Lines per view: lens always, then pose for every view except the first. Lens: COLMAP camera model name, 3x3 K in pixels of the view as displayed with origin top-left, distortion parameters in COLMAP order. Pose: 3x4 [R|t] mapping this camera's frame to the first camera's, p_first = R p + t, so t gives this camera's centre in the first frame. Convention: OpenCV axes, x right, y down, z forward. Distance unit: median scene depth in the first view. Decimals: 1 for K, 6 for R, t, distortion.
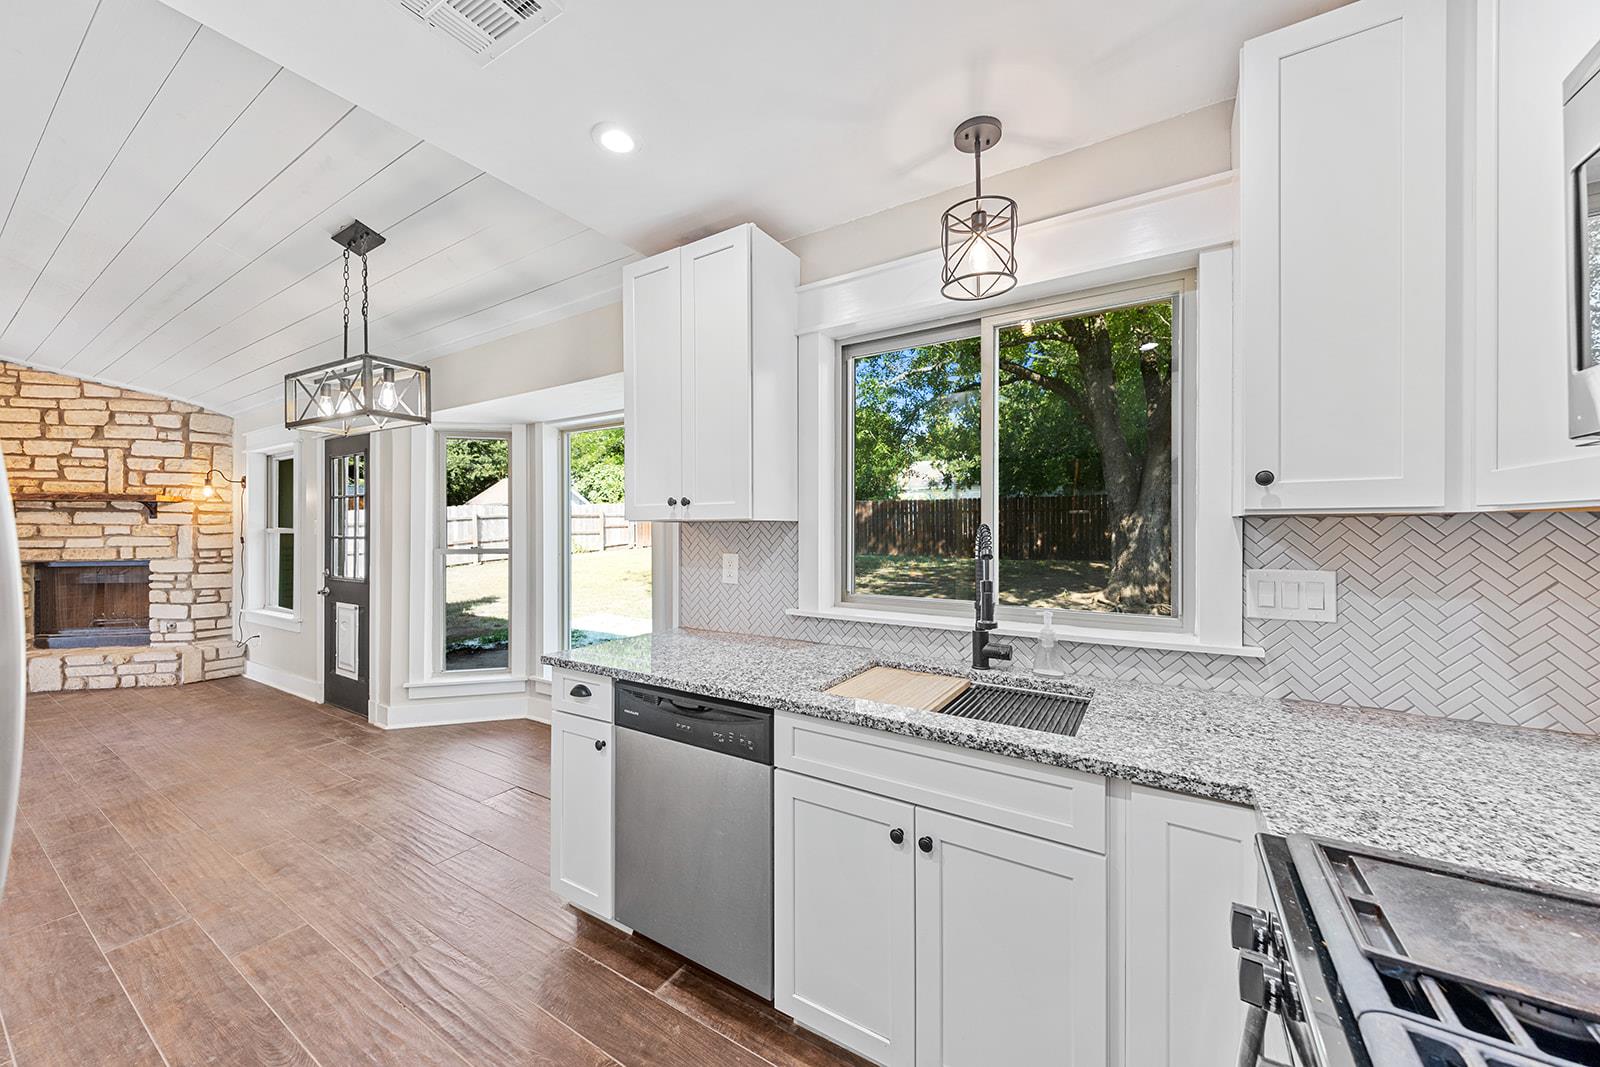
lens RADIAL K [[601.3, 0, 814.5], [0, 601.3, 528.4], [0, 0, 1]] dist [0.010285, -0.002246]
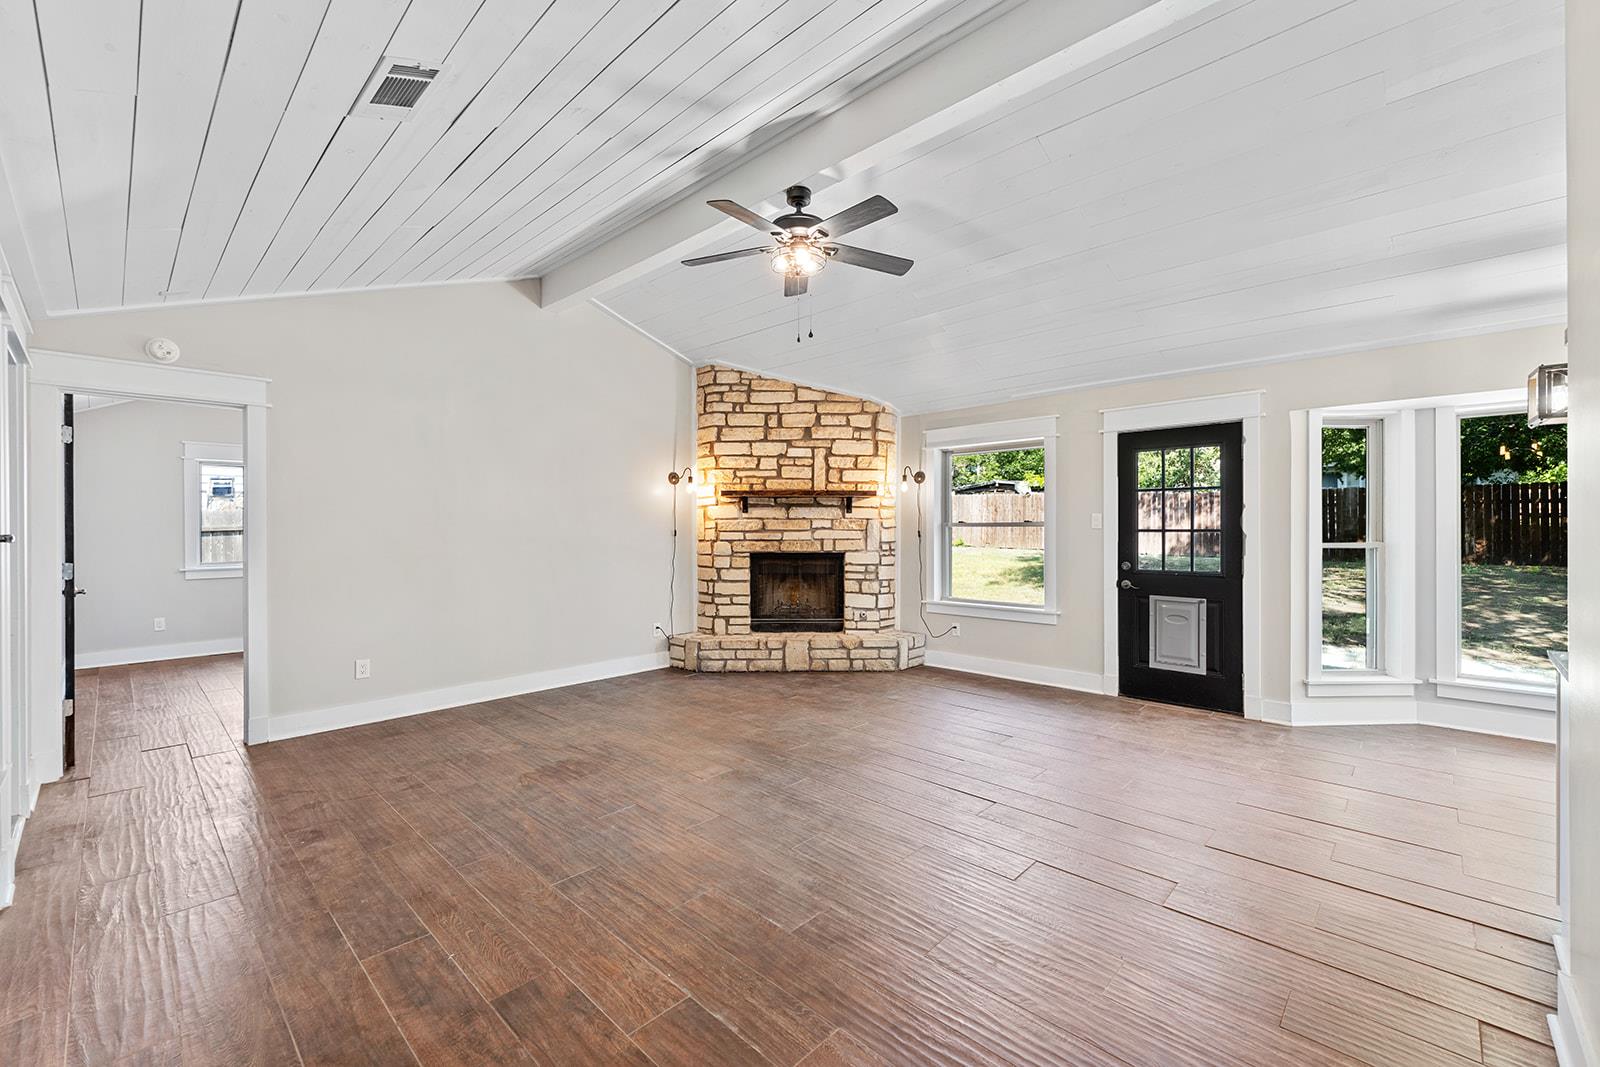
lens RADIAL K [[661.0, 0, 791.6], [0, 661.0, 529.9], [0, 0, 1]] dist [0.005781, -0.001293]
pose [[0.980585, 0.002040, -0.196086, -0.972743], [-0.000916, 0.999983, 0.005820, 0.006528], [0.196094, -0.005527, 0.980569, -0.158865]]
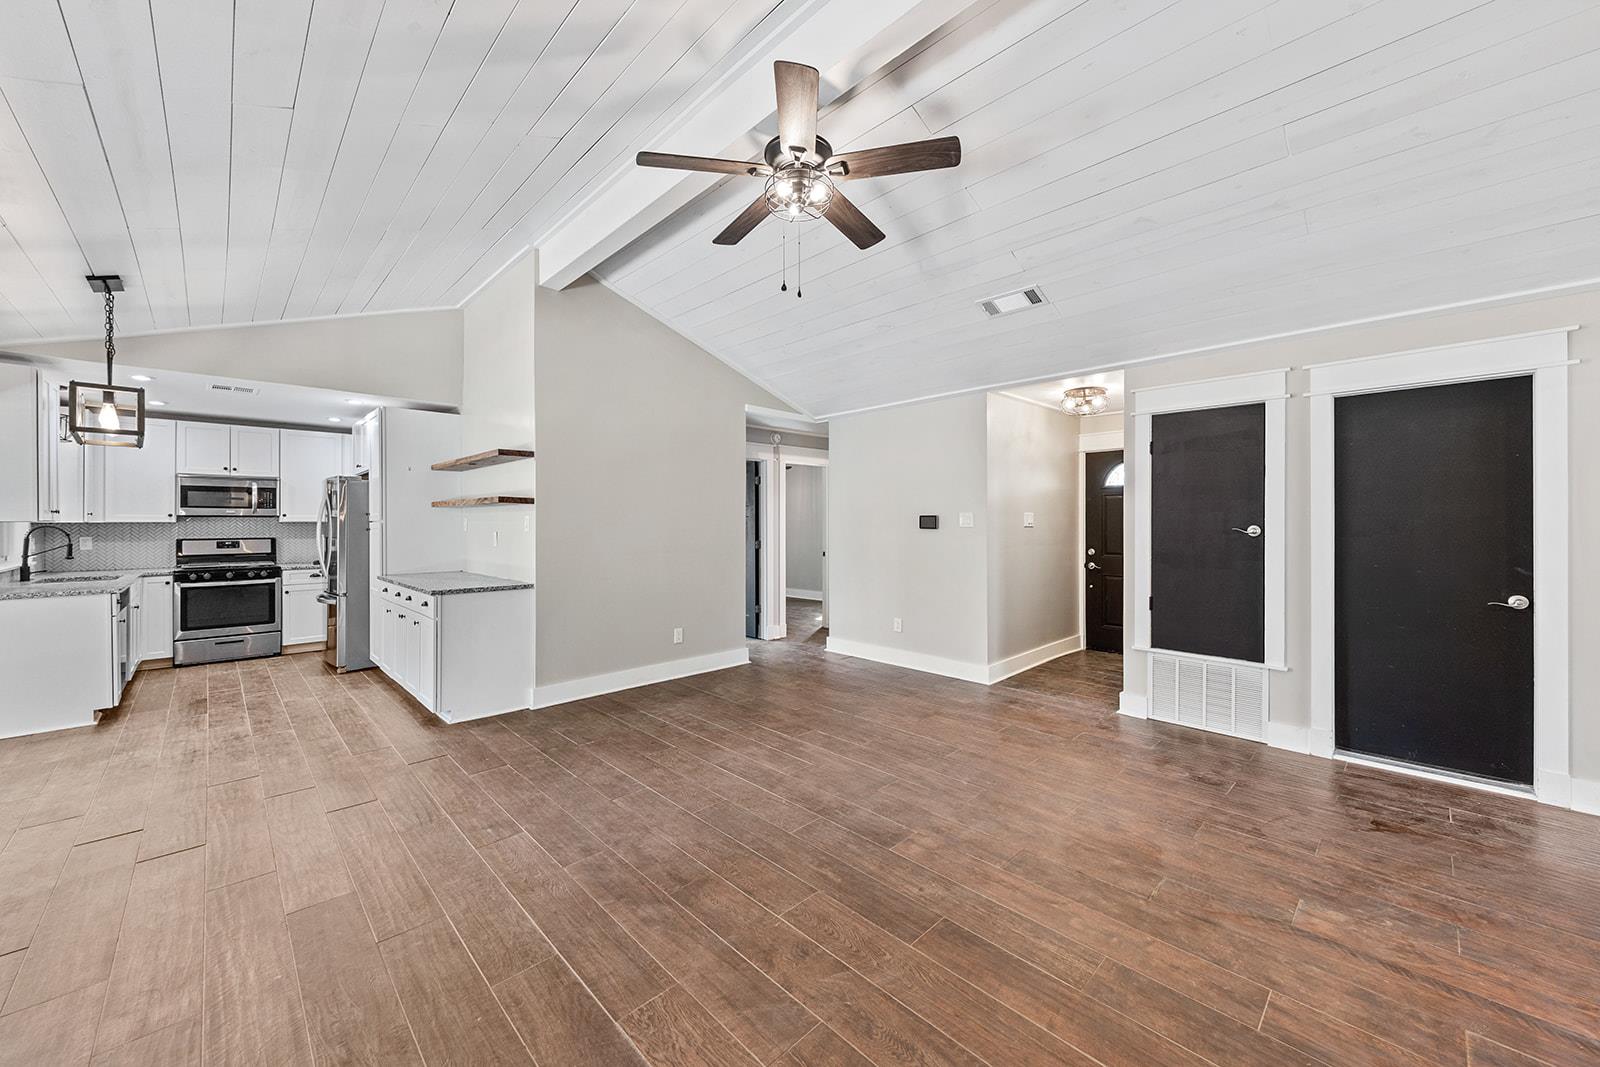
lens RADIAL K [[601.3, 0, 791.2], [0, 601.3, 517.0], [0, 0, 1]] dist [0.010285, -0.002246]
pose [[-0.971659, 0.008536, 0.236231, -1.199202], [0.007712, 0.999961, -0.004414, -0.000908], [-0.236260, -0.002467, -0.971687, 0.943967]]
